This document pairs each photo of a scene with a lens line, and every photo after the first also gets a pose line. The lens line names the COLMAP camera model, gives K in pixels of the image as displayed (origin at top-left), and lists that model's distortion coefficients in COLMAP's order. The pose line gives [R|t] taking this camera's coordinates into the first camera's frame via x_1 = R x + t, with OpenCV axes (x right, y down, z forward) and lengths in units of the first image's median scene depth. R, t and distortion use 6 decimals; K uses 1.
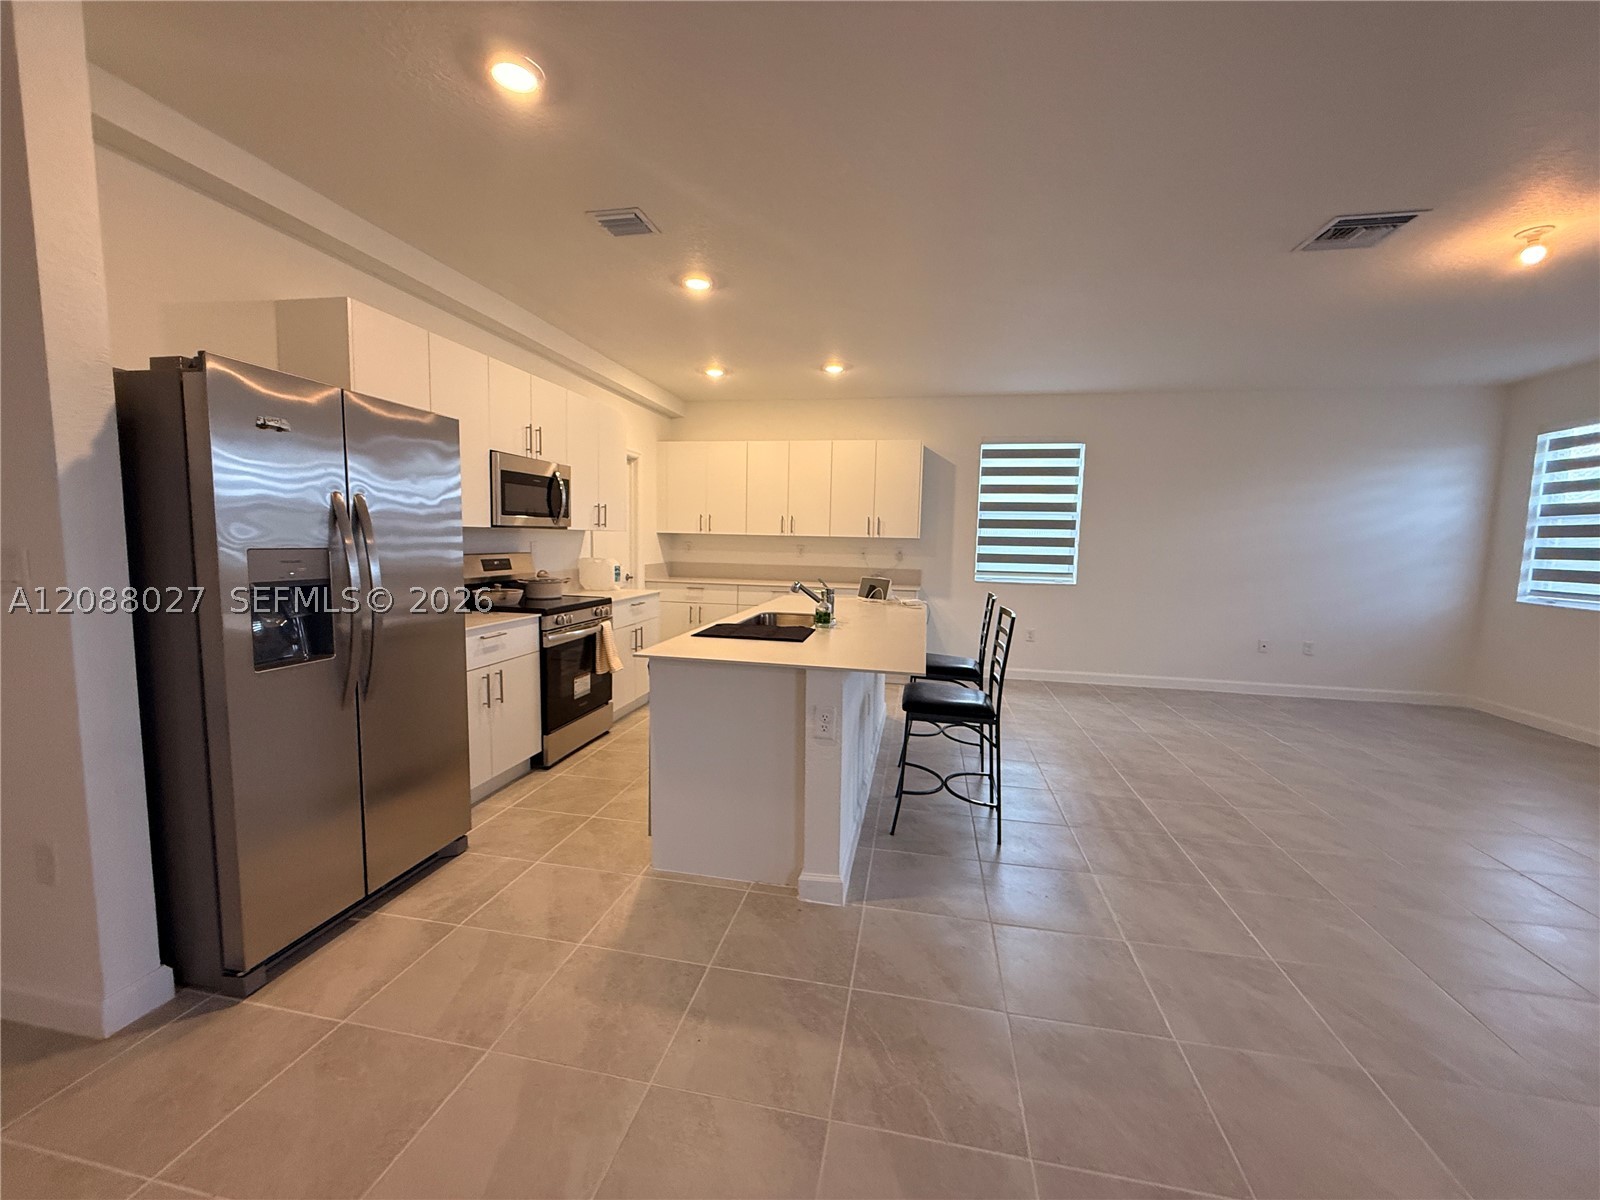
lens RADIAL K [[642.2, 0, 800.0], [0, 642.2, 600.0], [0, 0, 1]] dist [0.000736, 0.000180]
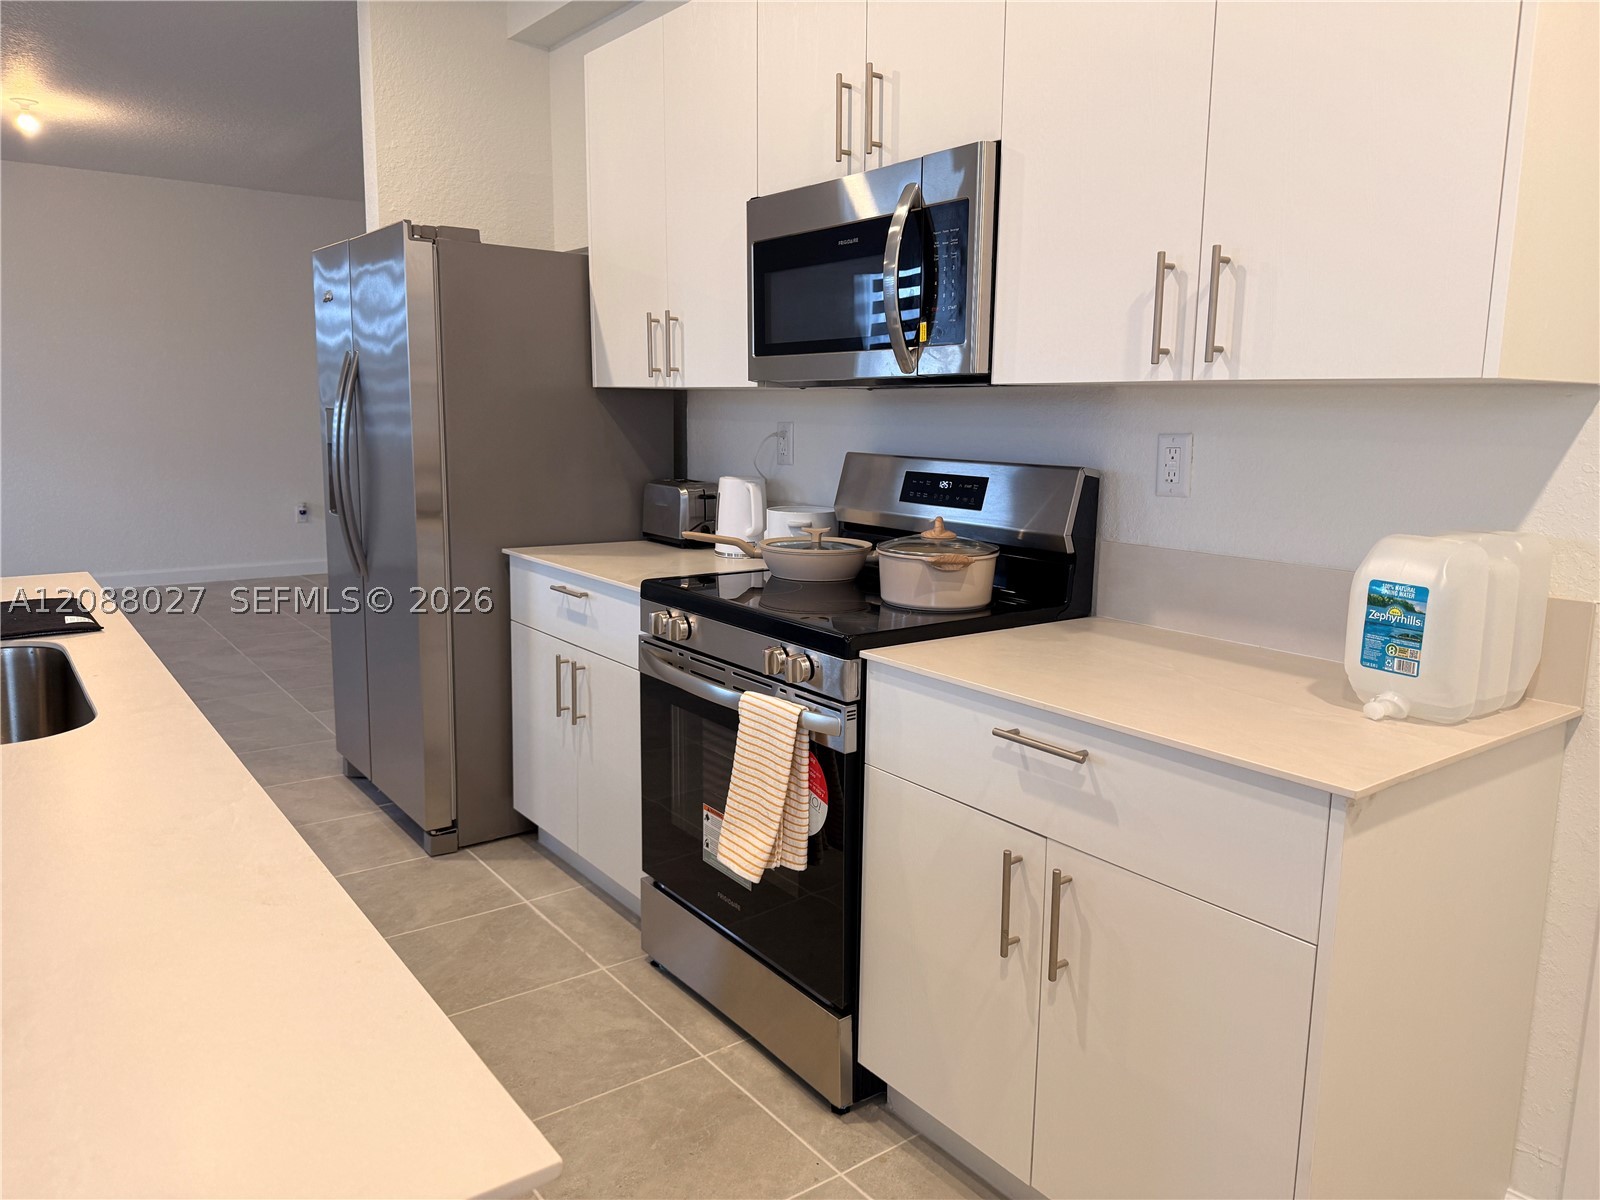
lens RADIAL K [[1135.2, 0, 802.2], [0, 1135.2, 578.8], [0, 0, 1]] dist [0.127148, -0.203063]
pose [[-0.669784, 0.089152, -0.737185, 0.076294], [-0.099670, 0.972989, 0.208227, -0.152384], [0.735836, 0.212942, -0.642807, 1.568168]]
